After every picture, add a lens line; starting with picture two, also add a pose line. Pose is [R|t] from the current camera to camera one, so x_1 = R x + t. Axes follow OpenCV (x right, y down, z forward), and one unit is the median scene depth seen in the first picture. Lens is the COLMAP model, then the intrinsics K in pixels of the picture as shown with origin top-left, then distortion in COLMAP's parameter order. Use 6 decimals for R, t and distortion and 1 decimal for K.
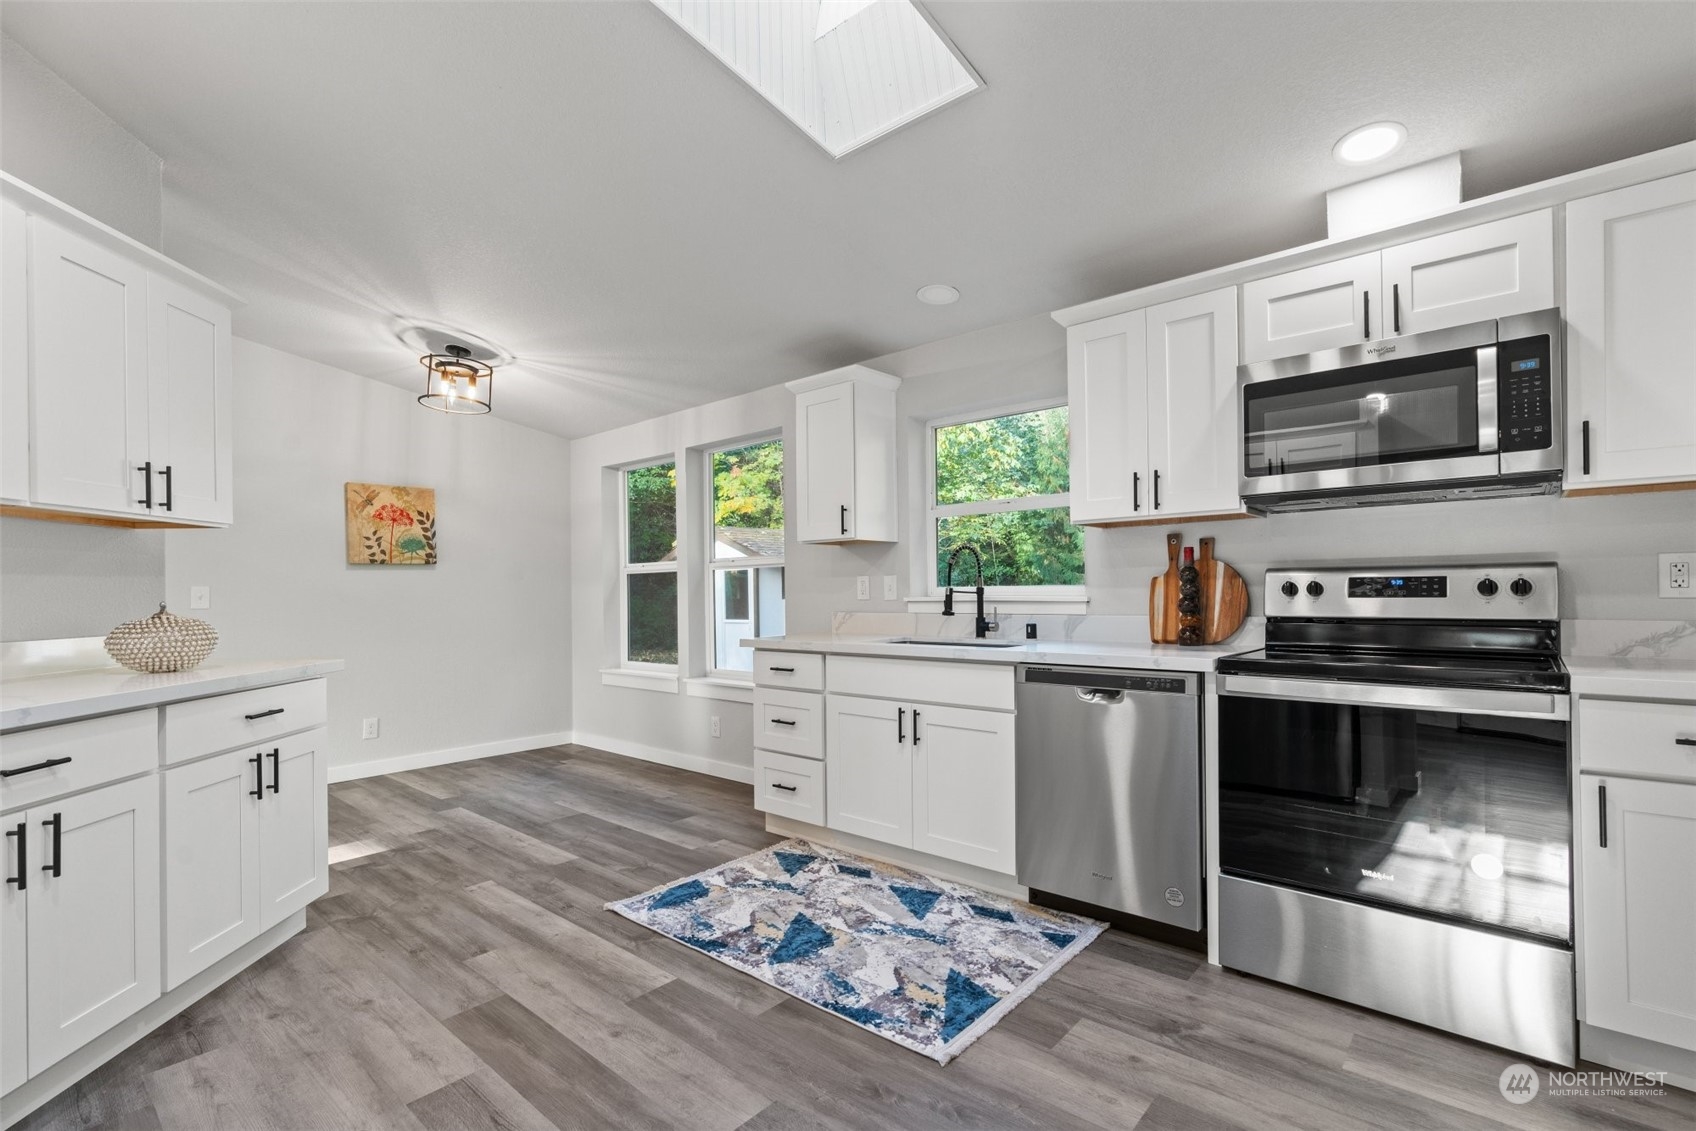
lens RADIAL K [[756.4, 0, 855.6], [0, 756.4, 583.5], [0, 0, 1]] dist [-0.004275, 0.000224]
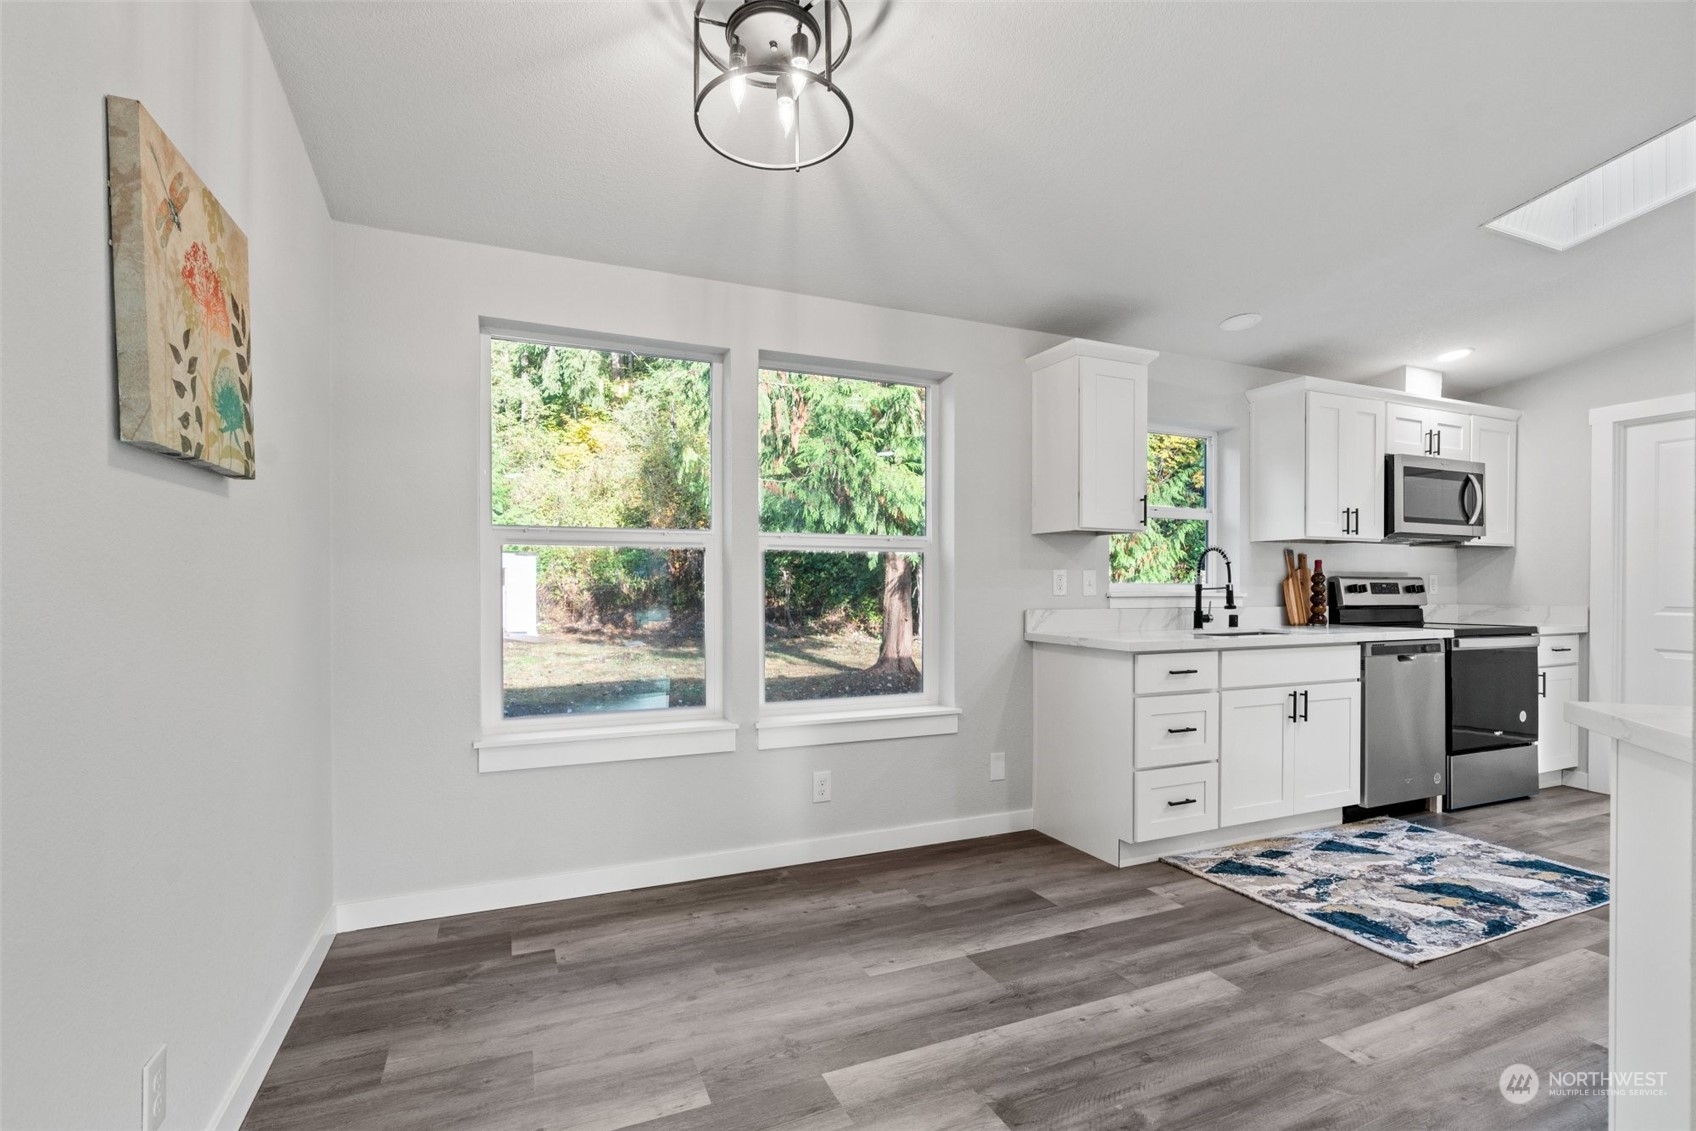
lens RADIAL K [[766.6, 0, 846.9], [0, 766.6, 588.0], [0, 0, 1]] dist [-0.003273, 0.001513]
pose [[0.443103, 0.011574, 0.896396, -1.462262], [-0.016958, 0.999846, -0.004527, 0.032980], [-0.896310, -0.013195, 0.443231, 1.279218]]
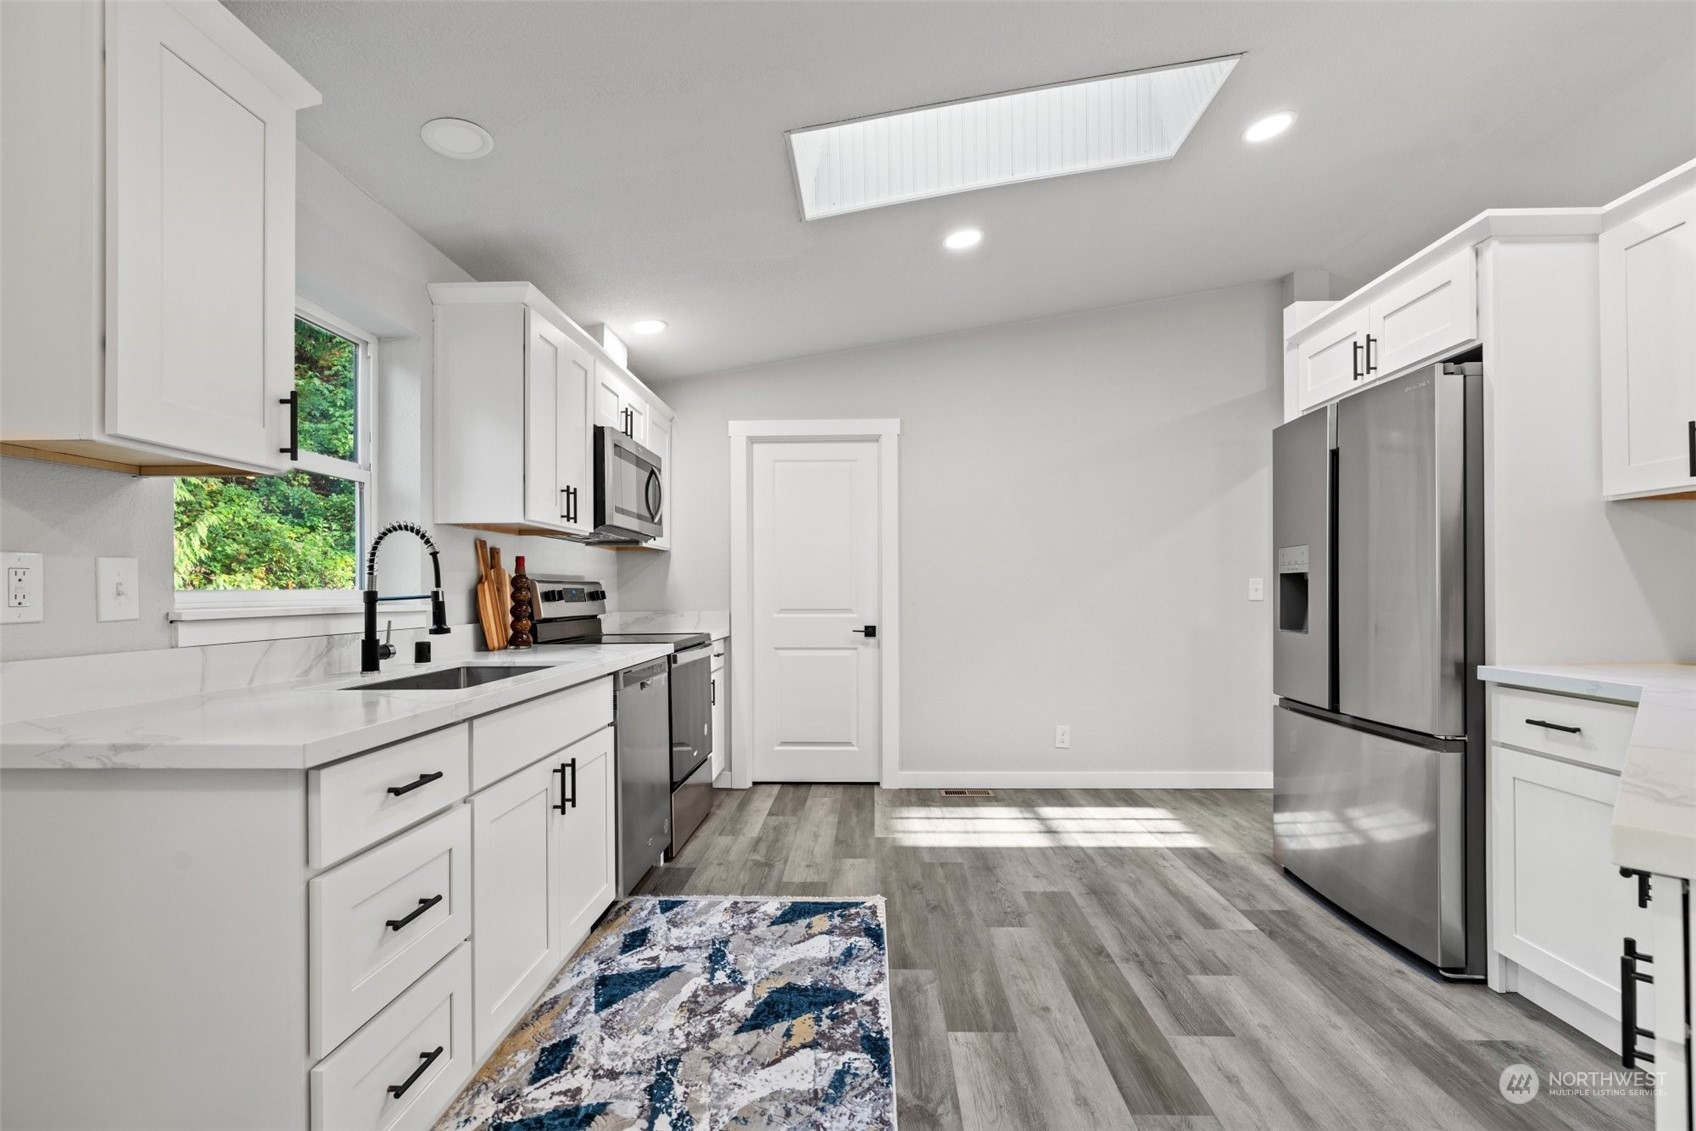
lens RADIAL K [[766.6, 0, 846.9], [0, 766.6, 588.0], [0, 0, 1]] dist [-0.003273, 0.001513]
pose [[-0.621185, 0.021454, 0.783370, -0.759212], [0.007710, 0.999744, -0.021266, 0.025494], [-0.783626, -0.007170, -0.621191, 1.440564]]
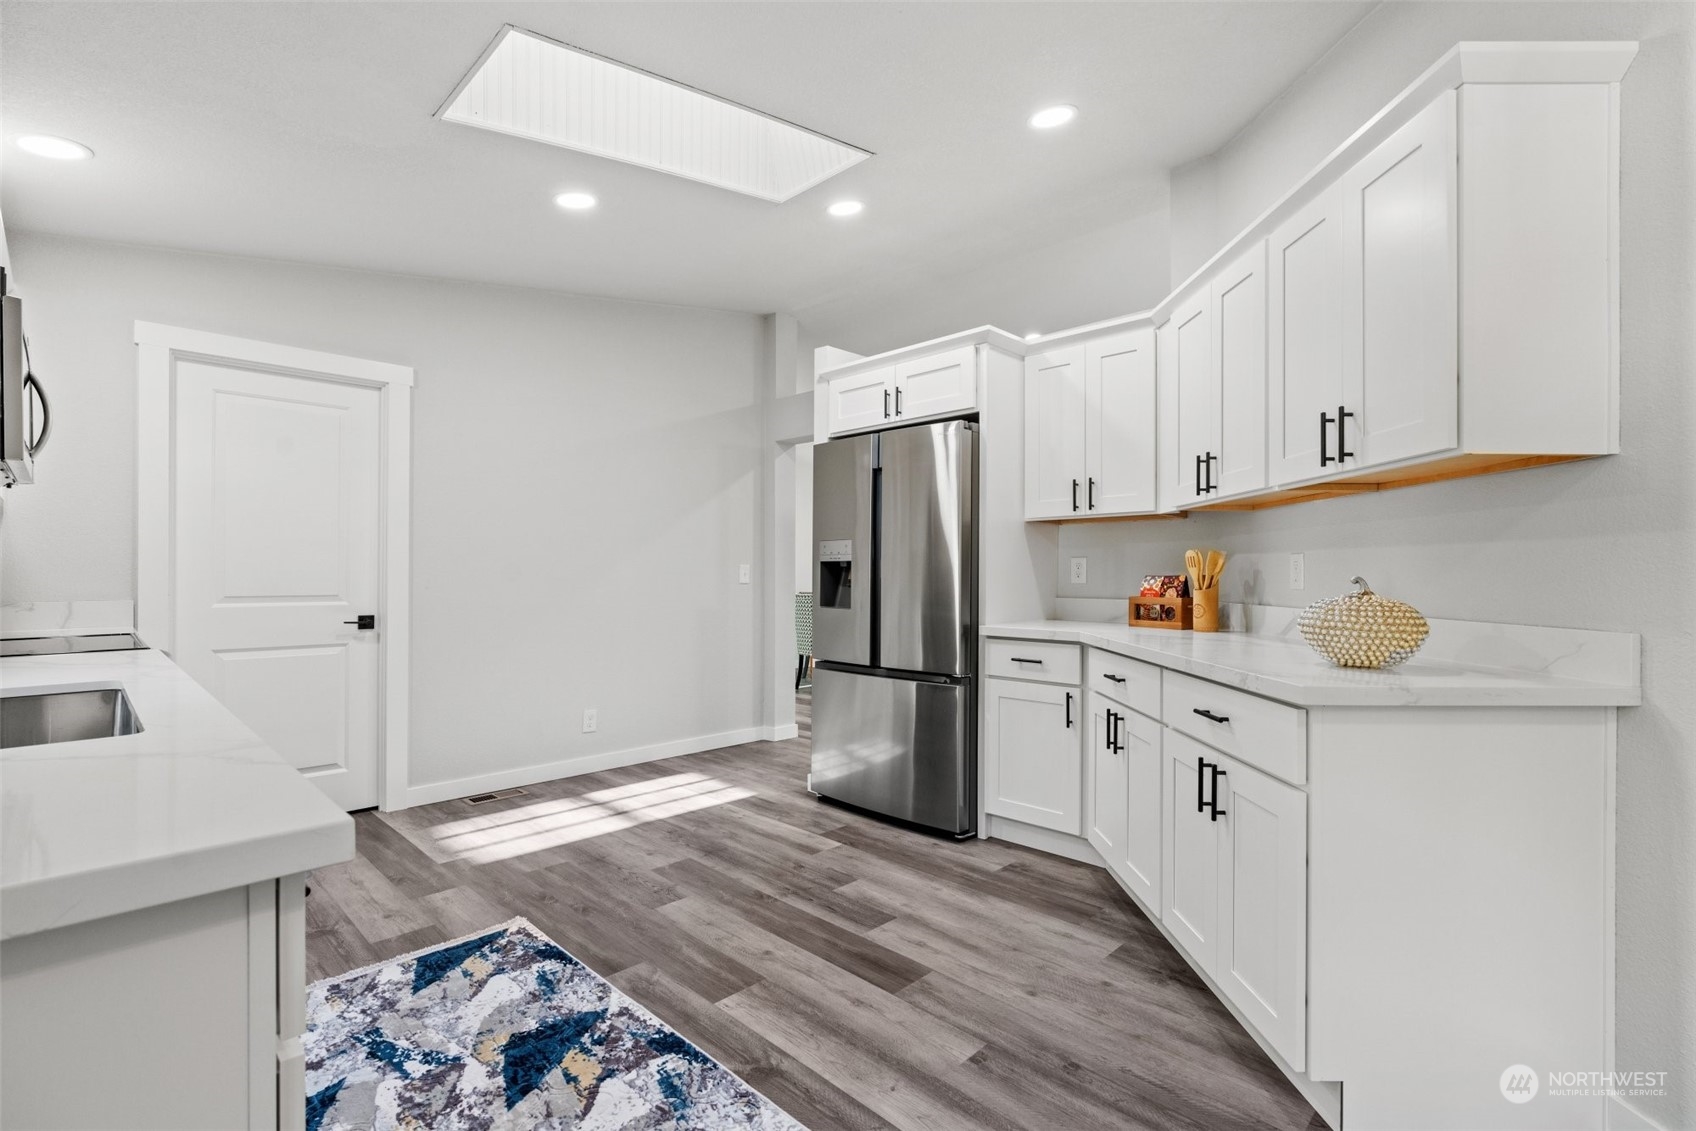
lens RADIAL K [[773.3, 0, 842.2], [0, 773.3, 575.0], [0, 0, 1]] dist [-0.001828, 0.001597]
pose [[-0.996697, 0.012628, 0.080224, -0.408767], [0.011913, 0.999885, -0.009381, 0.023807], [-0.080333, -0.008394, -0.996733, 1.666891]]
